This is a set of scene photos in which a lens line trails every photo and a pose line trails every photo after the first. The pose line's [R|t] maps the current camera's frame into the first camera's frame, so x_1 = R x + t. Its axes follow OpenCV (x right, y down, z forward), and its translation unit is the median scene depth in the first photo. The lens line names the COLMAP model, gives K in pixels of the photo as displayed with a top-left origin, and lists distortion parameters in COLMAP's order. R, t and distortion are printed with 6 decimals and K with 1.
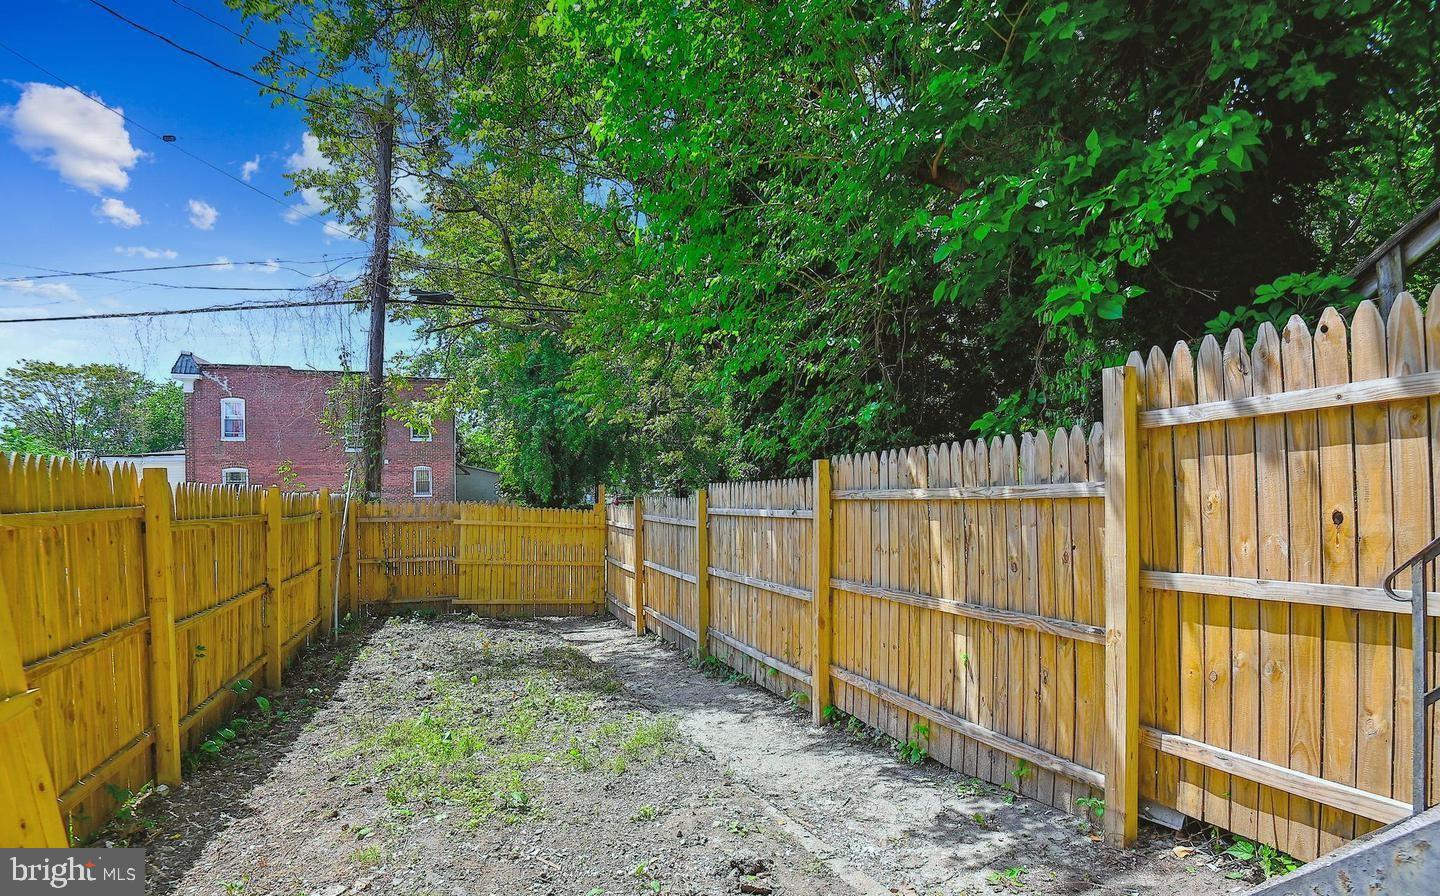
lens RADIAL K [[657.1, 0, 722.1], [0, 657.1, 488.8], [0, 0, 1]] dist [0.034734, -0.027961]
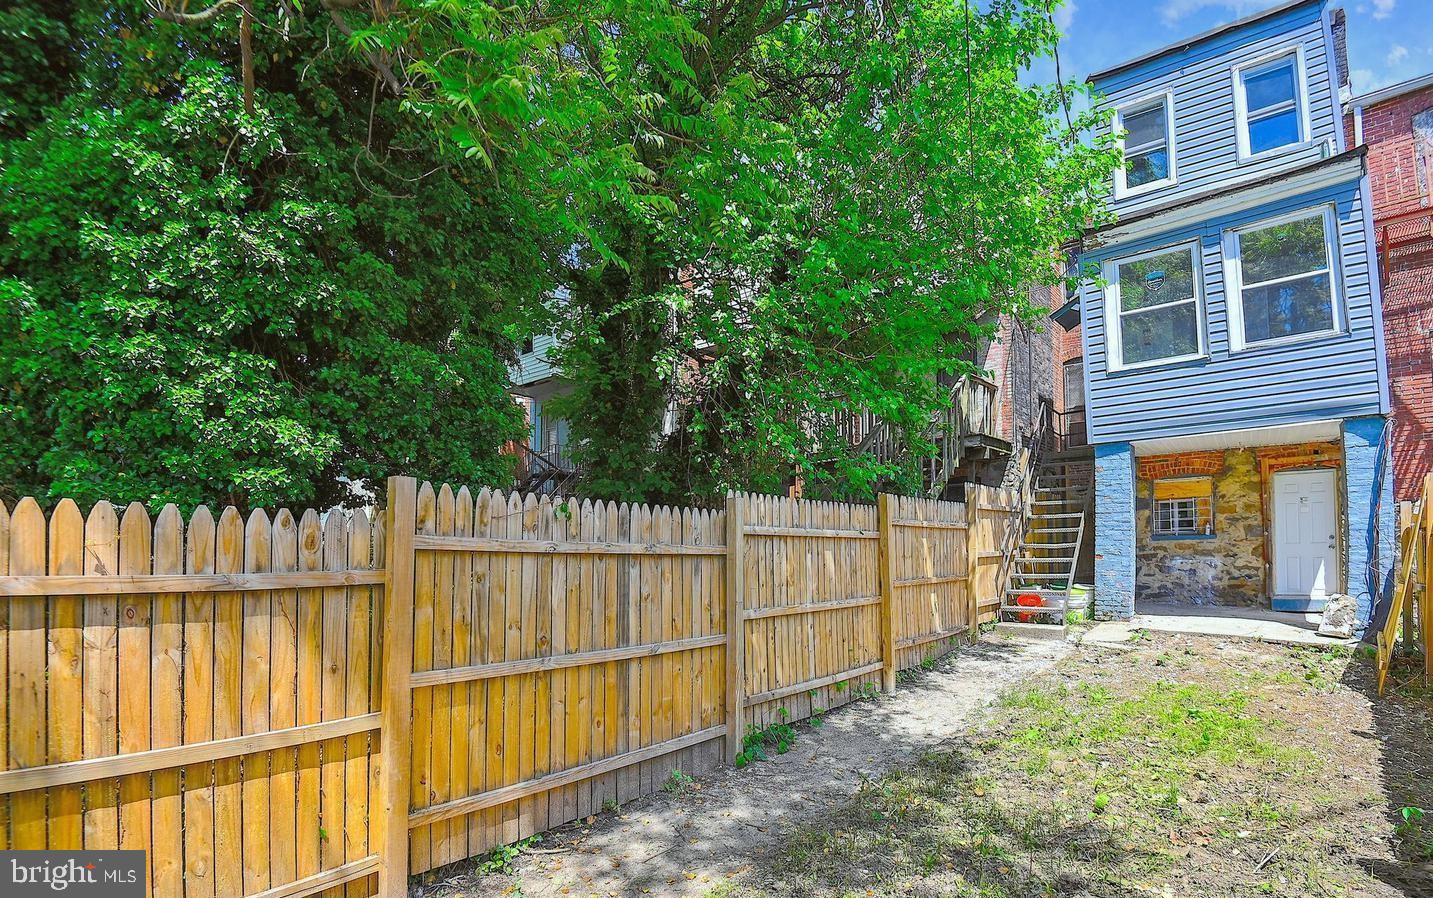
lens RADIAL K [[678.0, 0, 715.9], [0, 678.0, 464.2], [0, 0, 1]] dist [0.003438, -0.000276]
pose [[-0.467641, 0.117488, 0.876076, -0.835607], [-0.021448, 0.989327, -0.144124, 0.090747], [-0.883658, -0.086188, -0.460130, 1.737925]]
